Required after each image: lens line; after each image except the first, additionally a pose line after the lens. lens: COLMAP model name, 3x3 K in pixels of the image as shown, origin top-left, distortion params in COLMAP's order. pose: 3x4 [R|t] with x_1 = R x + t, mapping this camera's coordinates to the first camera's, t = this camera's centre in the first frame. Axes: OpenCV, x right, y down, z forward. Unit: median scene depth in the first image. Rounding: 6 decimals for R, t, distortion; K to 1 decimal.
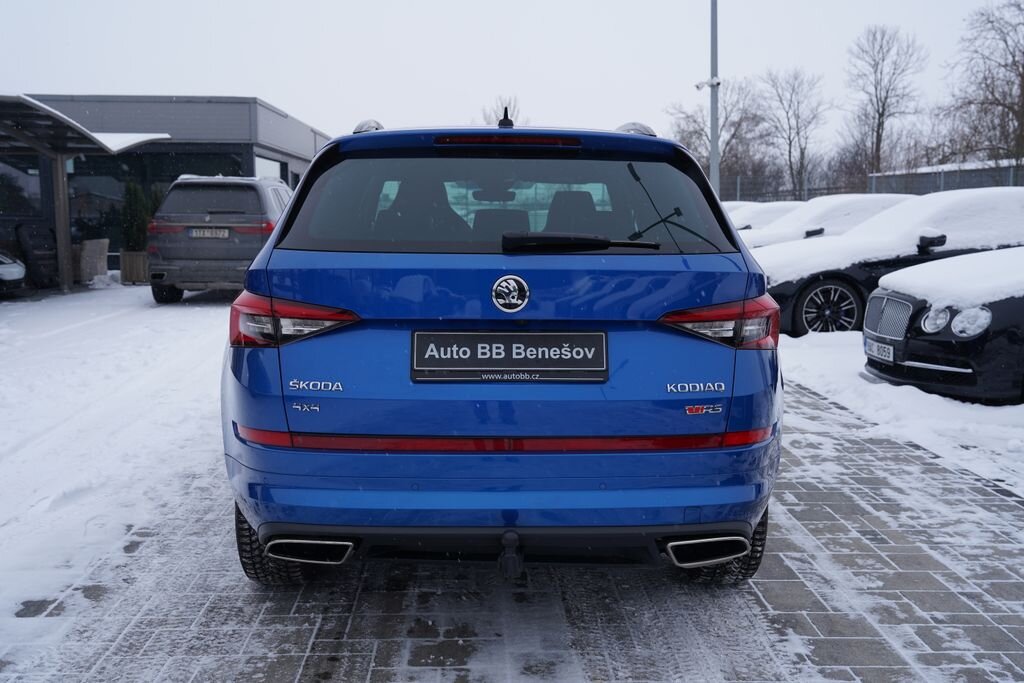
lens RADIAL K [[1021.6, 0, 527.7], [0, 1021.6, 356.1], [0, 0, 1]] dist [0.037086, 0.000000]
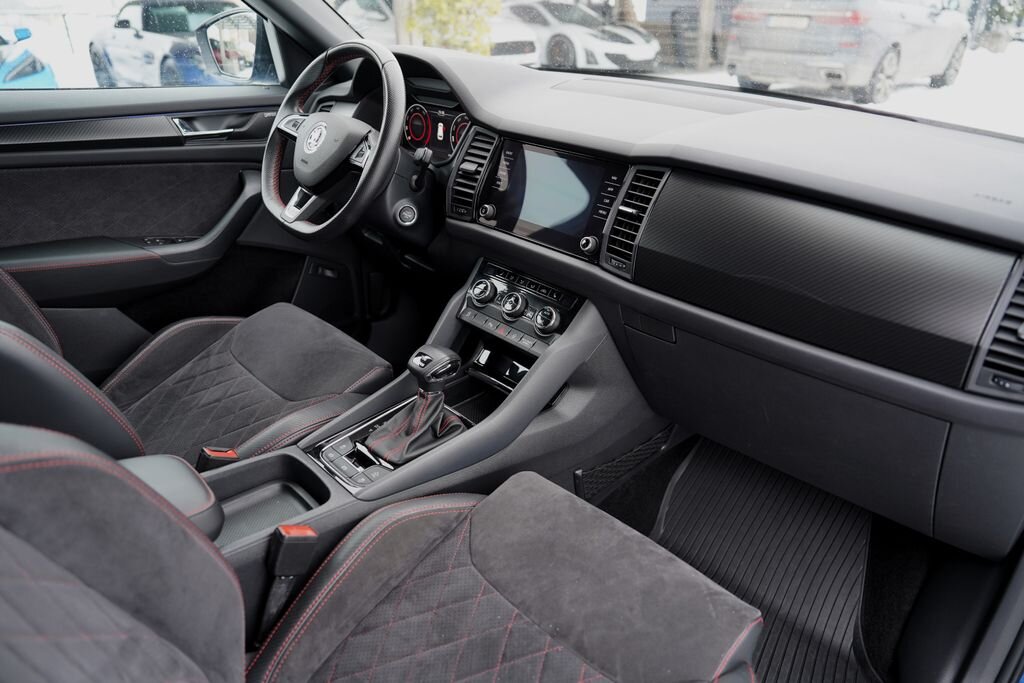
lens RADIAL K [[703.4, 0, 519.6], [0, 703.4, 341.8], [0, 0, 1]] dist [-0.110141, 0.079016]
pose [[0.657046, 0.336861, -0.674400, 0.087241], [-0.103049, 0.926344, 0.362309, -0.100148], [0.746774, -0.168557, 0.643364, 0.745455]]
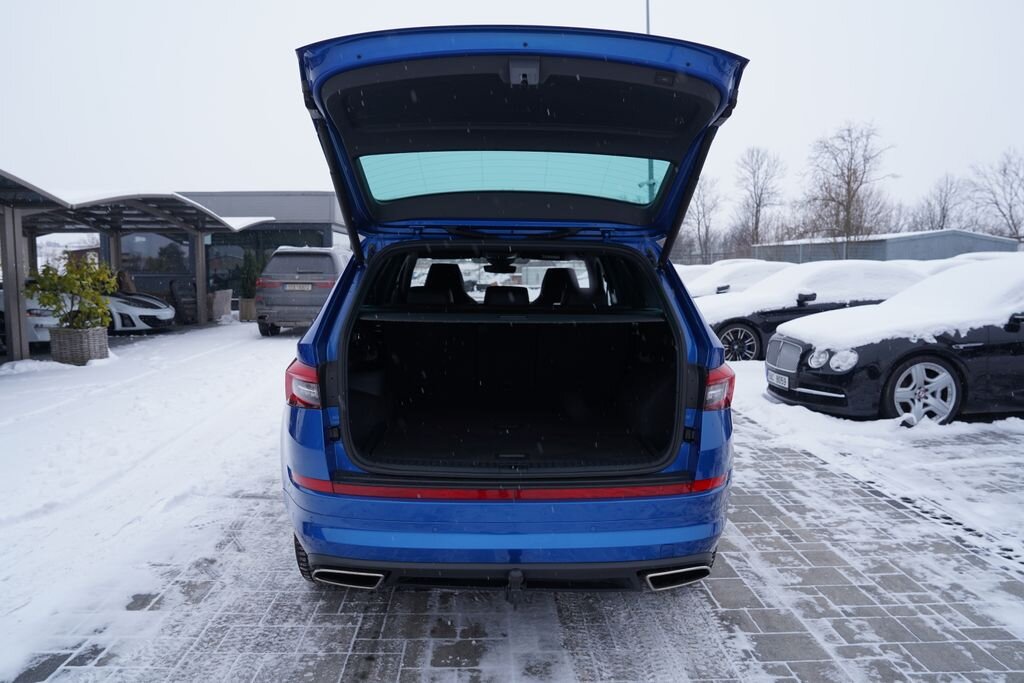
lens RADIAL K [[703.4, 0, 527.9], [0, 703.4, 342.0], [0, 0, 1]] dist [-0.110141, 0.079016]
pose [[0.999935, 0.003878, 0.010679, -0.004971], [-0.003523, 0.999447, -0.033054, -0.026386], [-0.010801, 0.033014, 0.999397, 0.074810]]
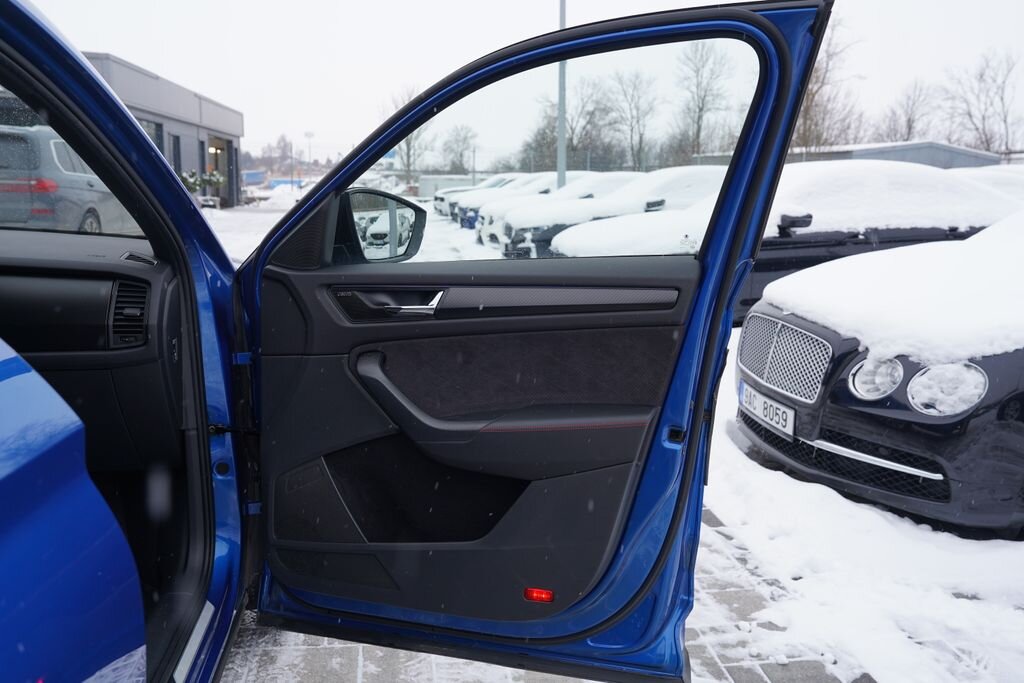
lens RADIAL K [[777.7, 0, 511.2], [0, 777.7, 339.6], [0, 0, 1]] dist [-0.054285, 0.053488]
pose [[0.994867, 0.005917, 0.101018, 0.159622], [-0.012369, 0.997914, 0.063367, -0.082863], [-0.100432, -0.064292, 0.992865, 0.620642]]
